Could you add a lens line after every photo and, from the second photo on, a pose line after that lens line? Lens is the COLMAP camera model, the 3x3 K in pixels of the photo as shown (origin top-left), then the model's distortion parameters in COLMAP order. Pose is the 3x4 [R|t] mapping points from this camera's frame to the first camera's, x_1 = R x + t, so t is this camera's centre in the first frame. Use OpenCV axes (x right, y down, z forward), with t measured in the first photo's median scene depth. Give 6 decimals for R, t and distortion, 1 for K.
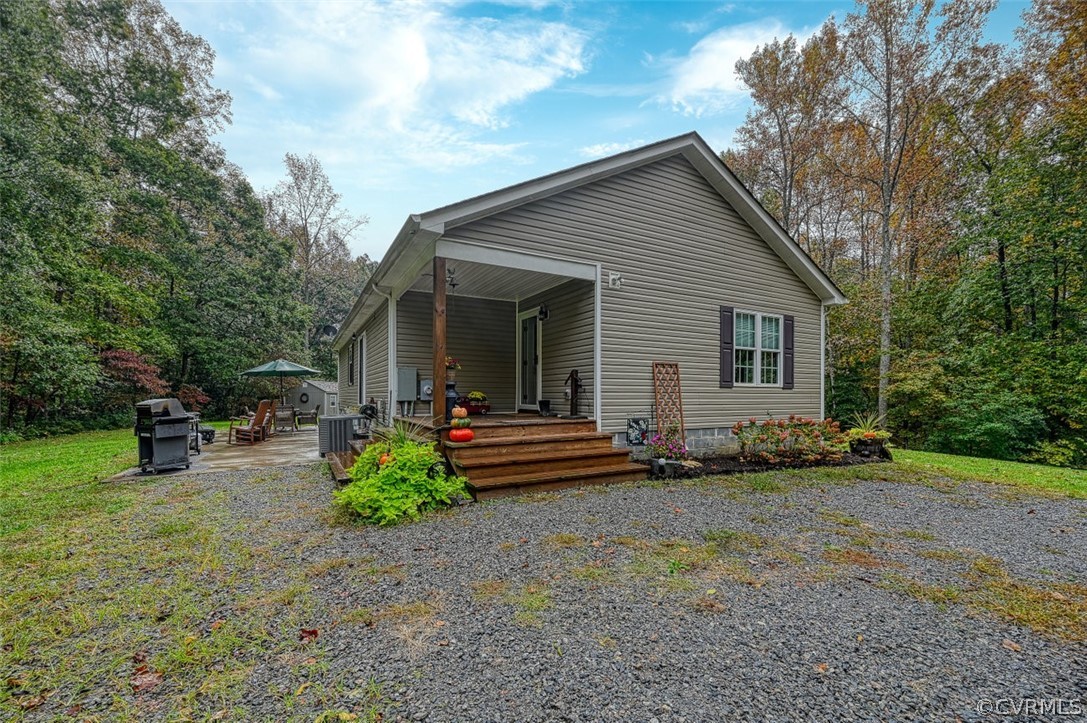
lens RADIAL K [[448.1, 0, 542.8], [0, 448.1, 395.0], [0, 0, 1]] dist [-0.003762, -0.000388]
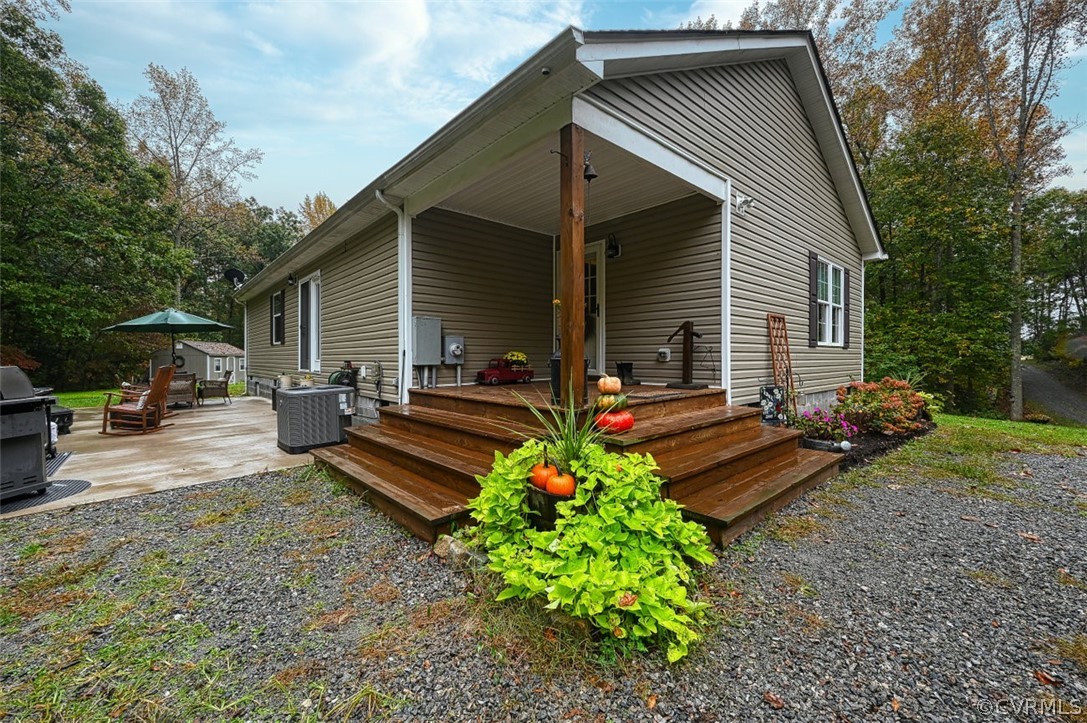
lens RADIAL K [[438.2, 0, 546.1], [0, 438.2, 357.4], [0, 0, 1]] dist [-0.003820, 0.000253]
pose [[0.973725, -0.004764, 0.227676, -0.256572], [0.004437, 0.999988, 0.001948, 0.000225], [-0.227683, -0.000886, 0.973735, 0.278845]]
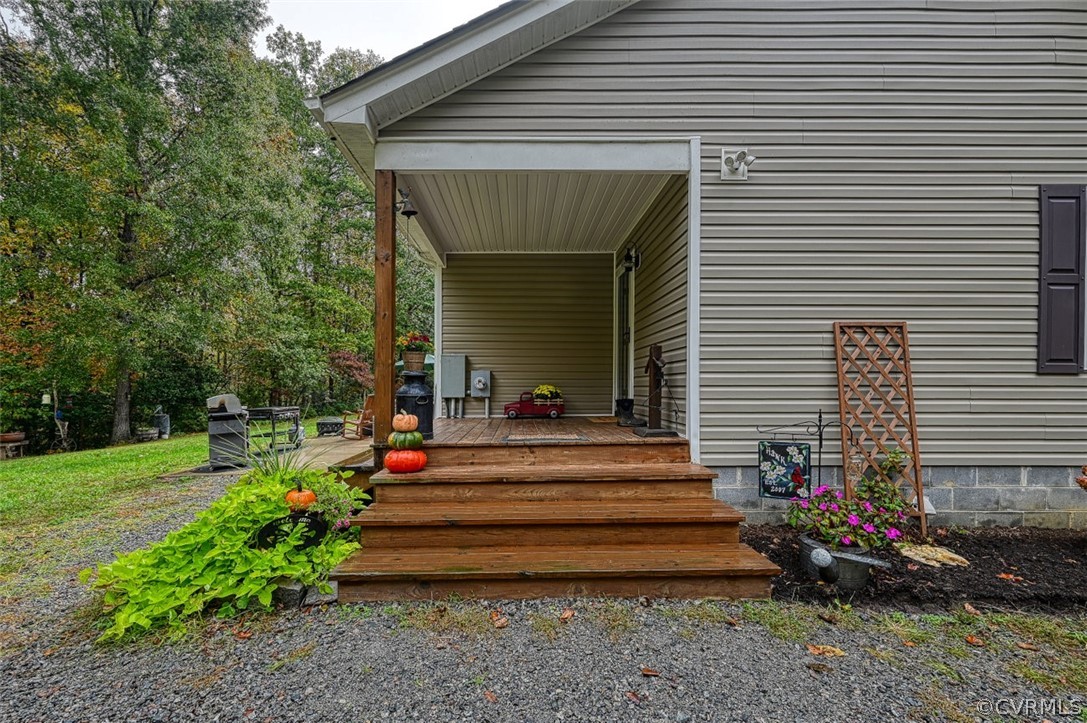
lens RADIAL K [[449.7, 0, 517.2], [0, 449.7, 389.7], [0, 0, 1]] dist [-0.000353, 0.000496]
pose [[0.877828, 0.001269, -0.478975, 0.148648], [0.002435, 0.999972, 0.007111, -0.005259], [0.478970, -0.007409, 0.877800, 0.344526]]
